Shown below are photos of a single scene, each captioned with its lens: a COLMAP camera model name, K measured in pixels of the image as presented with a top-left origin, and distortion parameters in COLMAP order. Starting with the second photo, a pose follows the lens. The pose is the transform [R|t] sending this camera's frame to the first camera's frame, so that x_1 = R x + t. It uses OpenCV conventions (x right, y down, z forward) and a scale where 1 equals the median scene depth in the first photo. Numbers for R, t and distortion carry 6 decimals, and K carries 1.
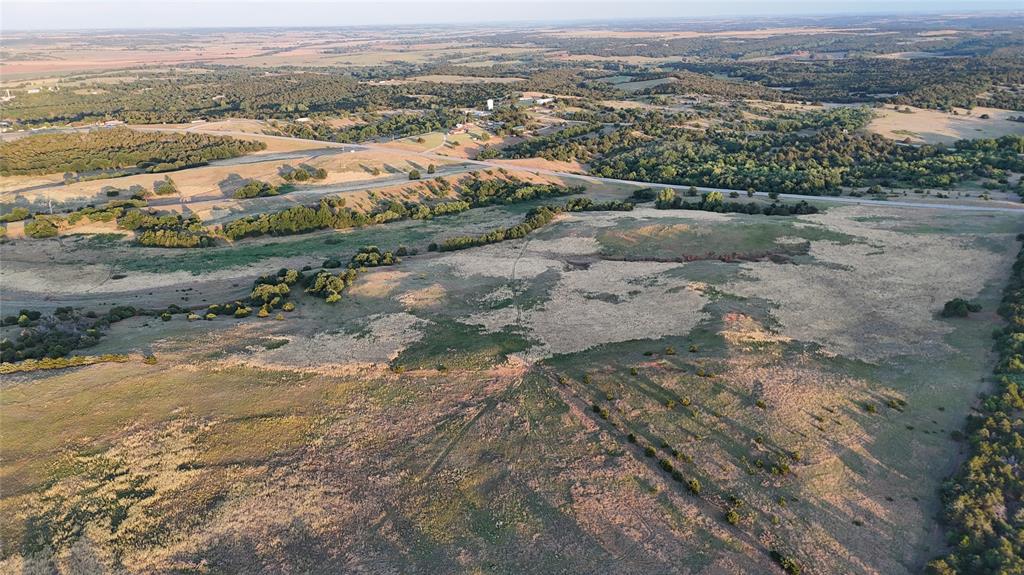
lens RADIAL K [[752.1, 0, 512.0], [0, 752.1, 287.5], [0, 0, 1]] dist [0.079107, -0.079482]
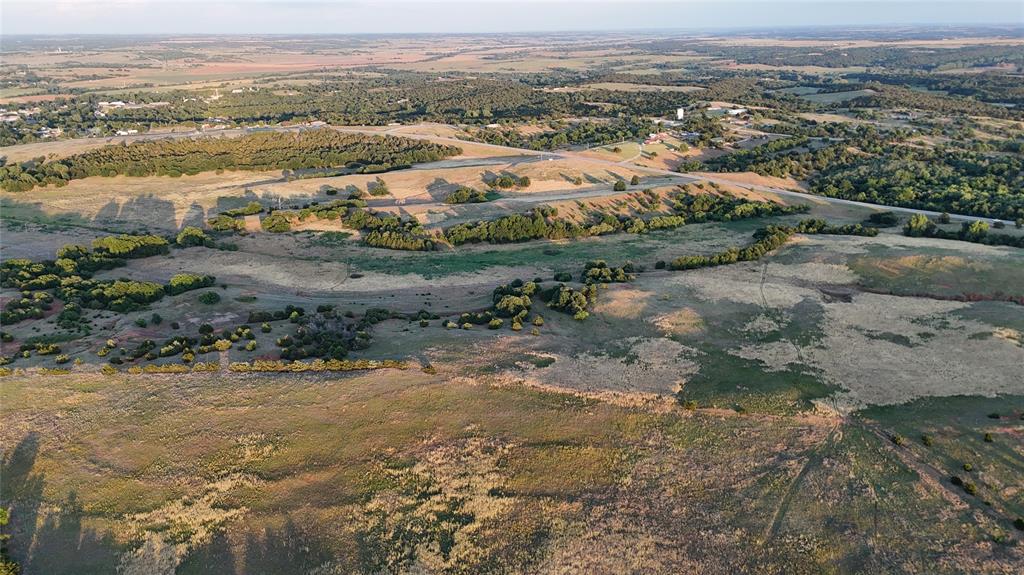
lens RADIAL K [[752.1, 0, 512.0], [0, 752.1, 287.5], [0, 0, 1]] dist [0.079107, -0.079482]
pose [[0.982909, 0.067693, -0.171197, -0.111451], [-0.069125, 0.997605, -0.002410, -0.008823], [0.170624, 0.014203, 0.985234, 0.027454]]
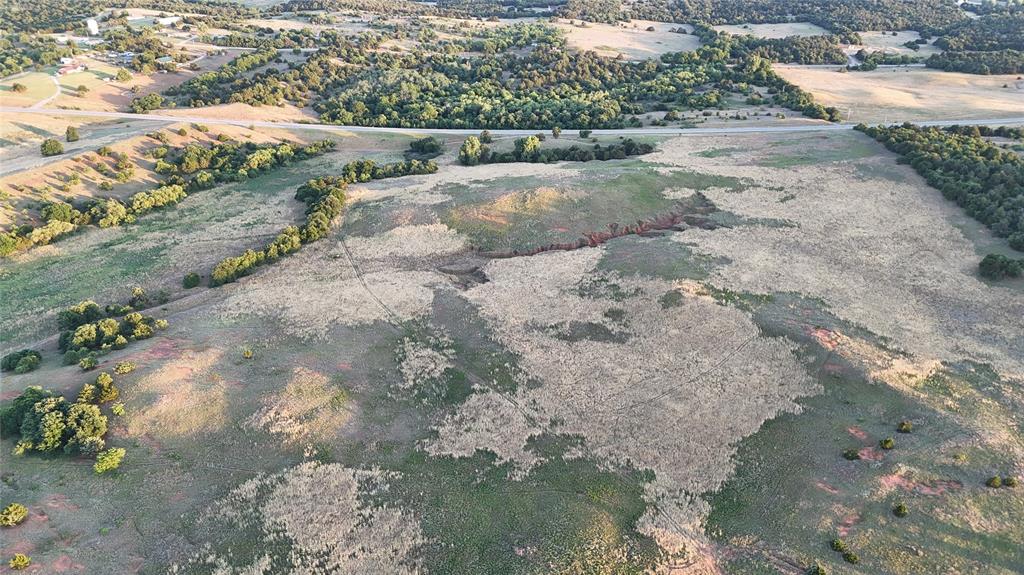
lens RADIAL K [[752.1, 0, 512.0], [0, 752.1, 287.5], [0, 0, 1]] dist [0.079107, -0.079482]
pose [[0.856422, -0.194642, 0.478181, -0.157776], [0.146284, 0.979737, 0.136805, -0.082841], [-0.495119, -0.047212, 0.867541, 0.319749]]
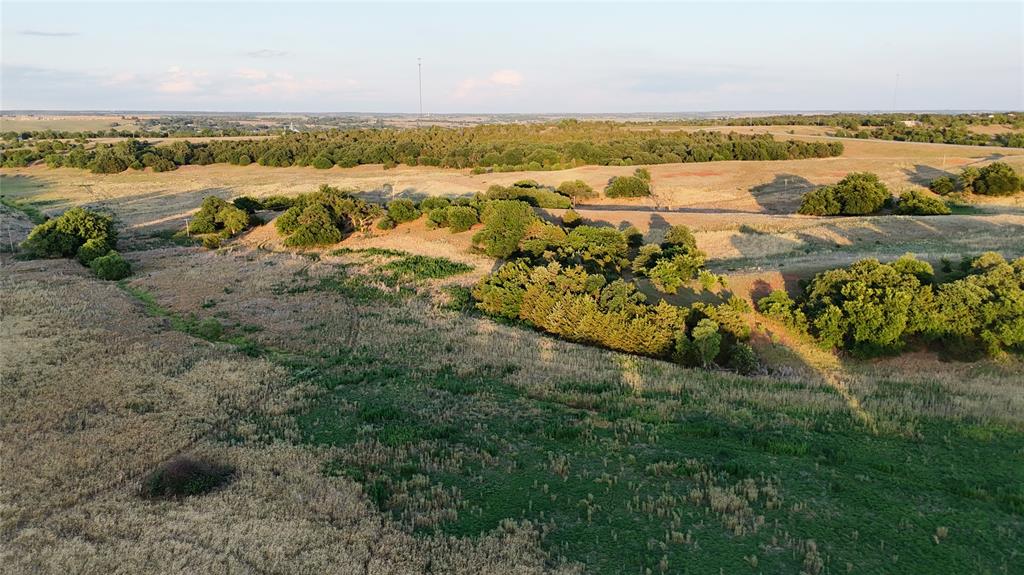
lens RADIAL K [[752.1, 0, 512.0], [0, 752.1, 287.5], [0, 0, 1]] dist [0.079107, -0.079482]
pose [[0.809537, 0.148882, -0.567877, -0.312211], [-0.211290, 0.976377, -0.045225, -0.050575], [0.547729, 0.156598, 0.821870, 0.752976]]
